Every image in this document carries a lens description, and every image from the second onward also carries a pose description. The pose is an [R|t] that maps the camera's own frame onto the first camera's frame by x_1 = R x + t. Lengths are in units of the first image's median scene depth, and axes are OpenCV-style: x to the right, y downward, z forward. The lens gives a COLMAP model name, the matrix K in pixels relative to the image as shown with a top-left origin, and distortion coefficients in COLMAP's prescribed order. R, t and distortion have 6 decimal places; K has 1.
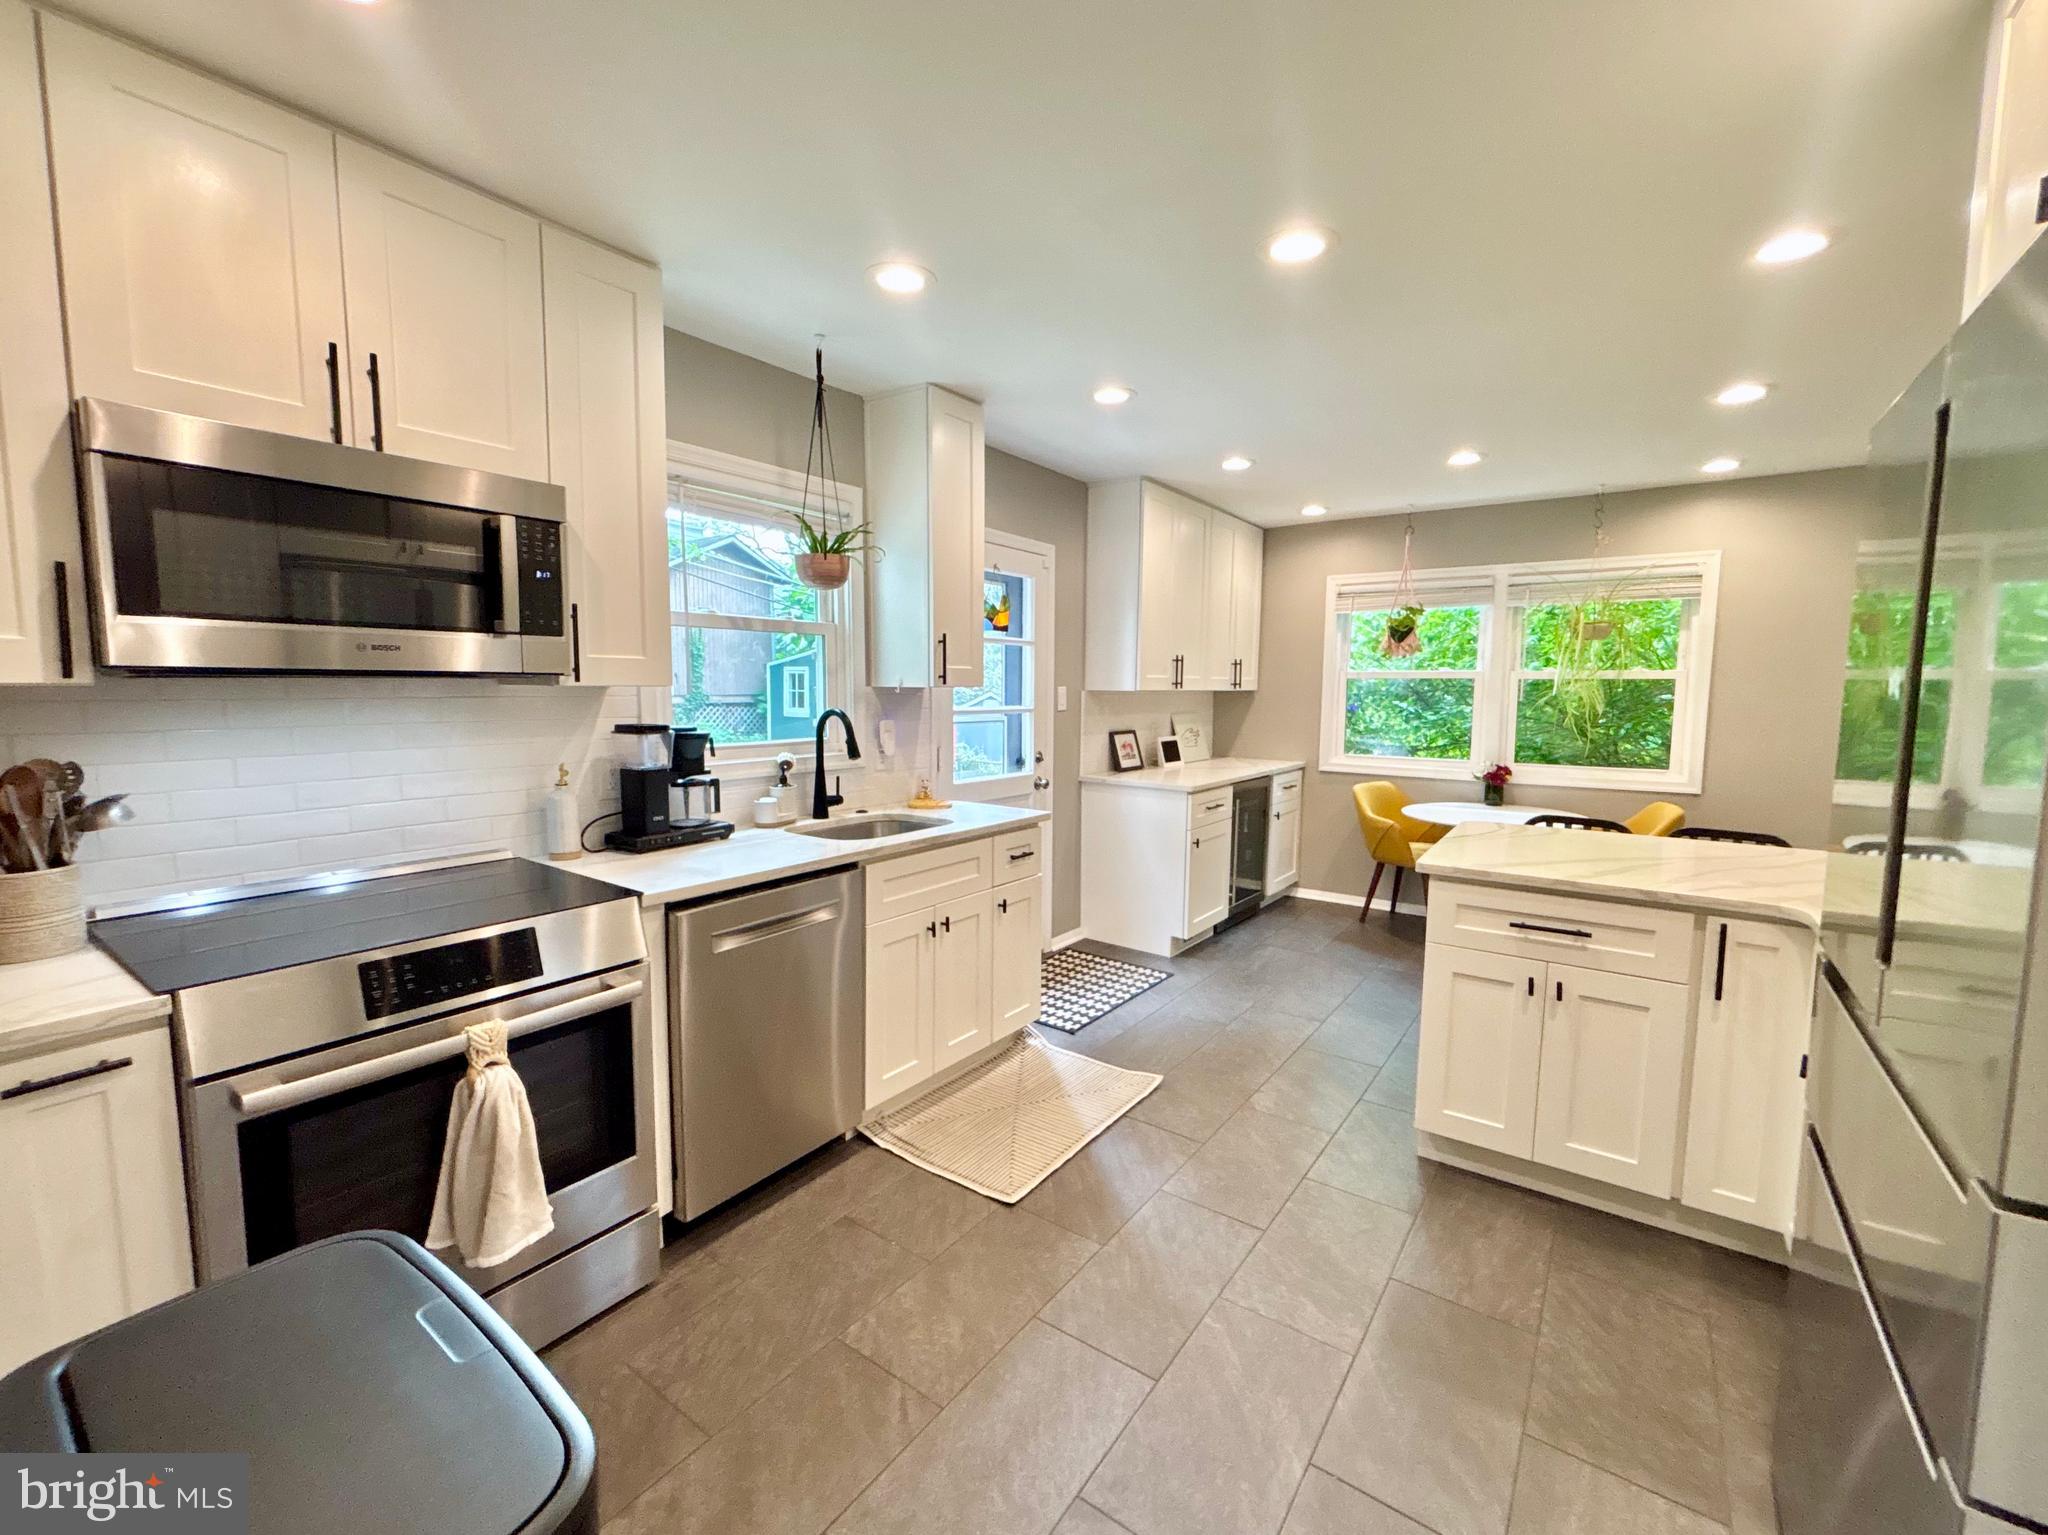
lens RADIAL K [[856.2, 0, 1020.3], [0, 856.2, 765.6], [0, 0, 1]] dist [-0.000326, -0.000637]
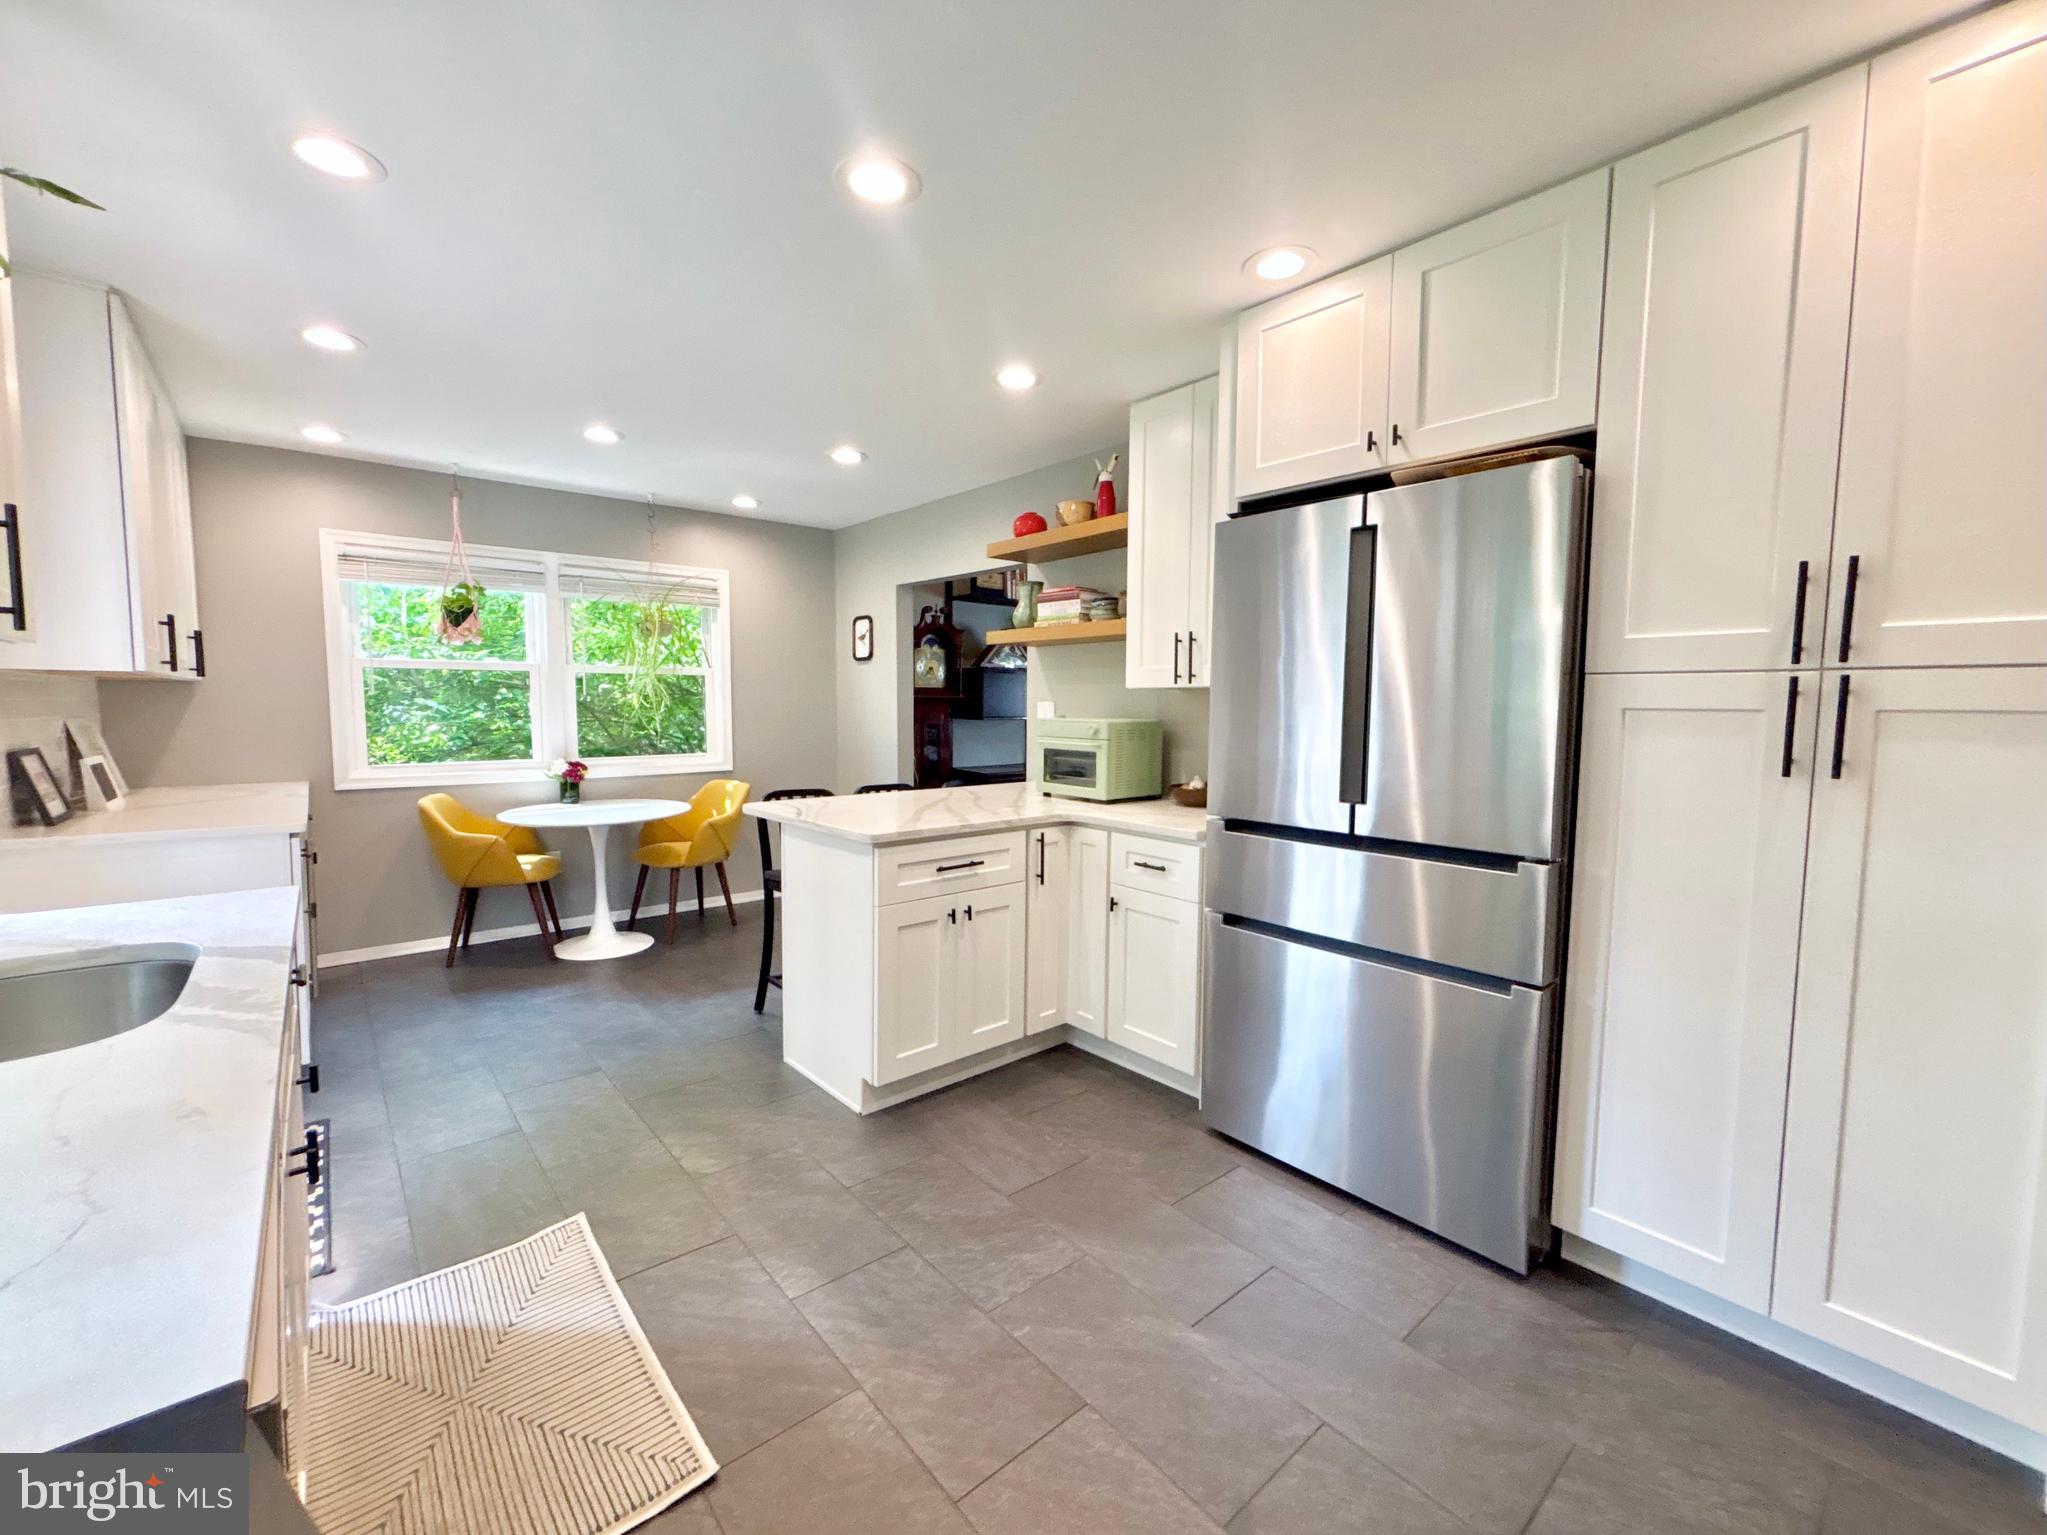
lens RADIAL K [[839.1, 0, 1016.2], [0, 839.1, 771.0], [0, 0, 1]] dist [-0.002060, -0.000420]
pose [[0.241561, -0.083545, 0.966783, -0.282710], [0.088138, 0.994058, 0.063880, -0.007361], [-0.966375, 0.069779, 0.247489, 0.340826]]
